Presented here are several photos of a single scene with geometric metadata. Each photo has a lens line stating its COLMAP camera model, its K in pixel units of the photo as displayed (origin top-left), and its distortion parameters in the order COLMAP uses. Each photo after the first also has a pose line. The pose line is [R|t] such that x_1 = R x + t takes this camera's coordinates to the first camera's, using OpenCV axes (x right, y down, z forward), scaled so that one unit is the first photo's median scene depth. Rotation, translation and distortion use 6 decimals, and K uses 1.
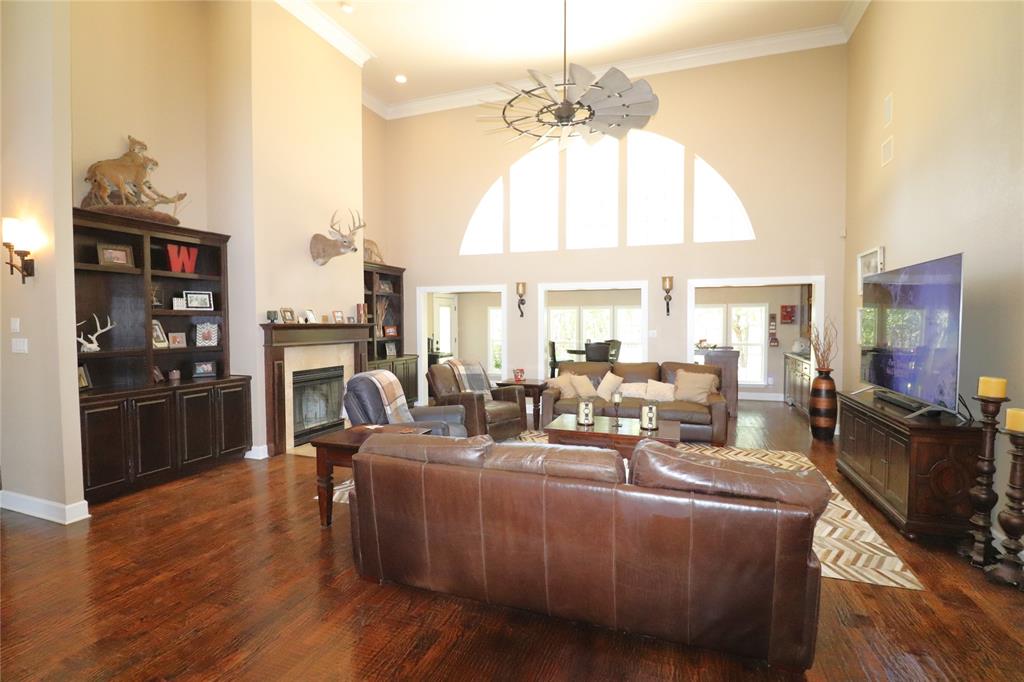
lens RADIAL K [[476.6, 0, 513.3], [0, 476.6, 336.1], [0, 0, 1]] dist [0.000464, -0.001110]
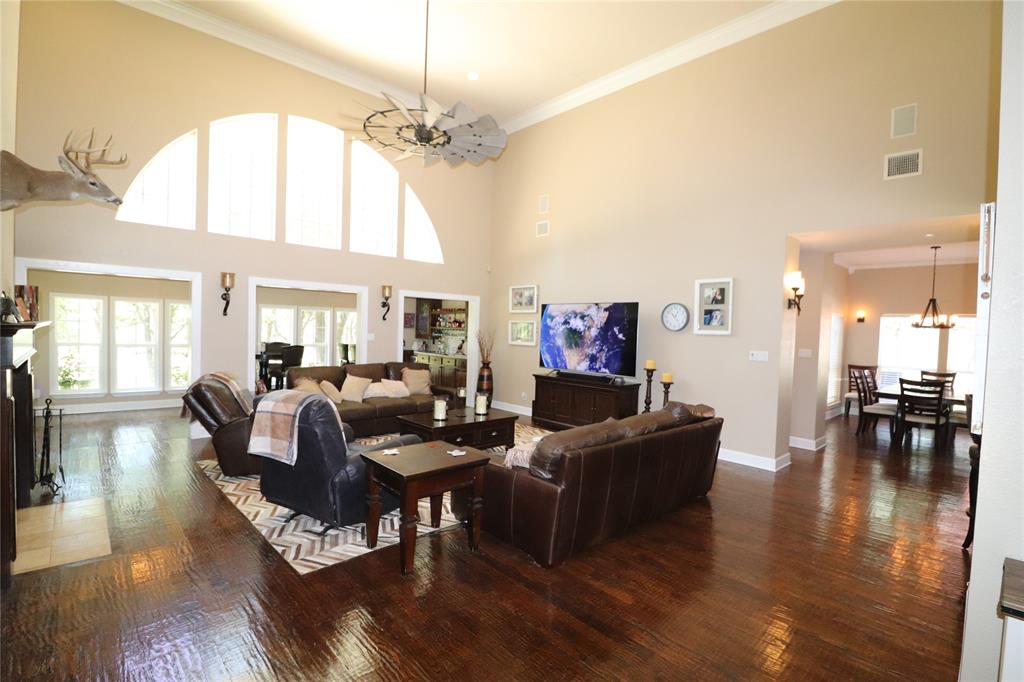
lens RADIAL K [[481.2, 0, 520.1], [0, 481.2, 342.5], [0, 0, 1]] dist [-0.012594, -0.002393]
pose [[0.451442, -0.011764, 0.892223, -0.536483], [-0.006288, 0.999846, 0.016364, -0.012377], [-0.892278, -0.012998, 0.451299, 0.214585]]
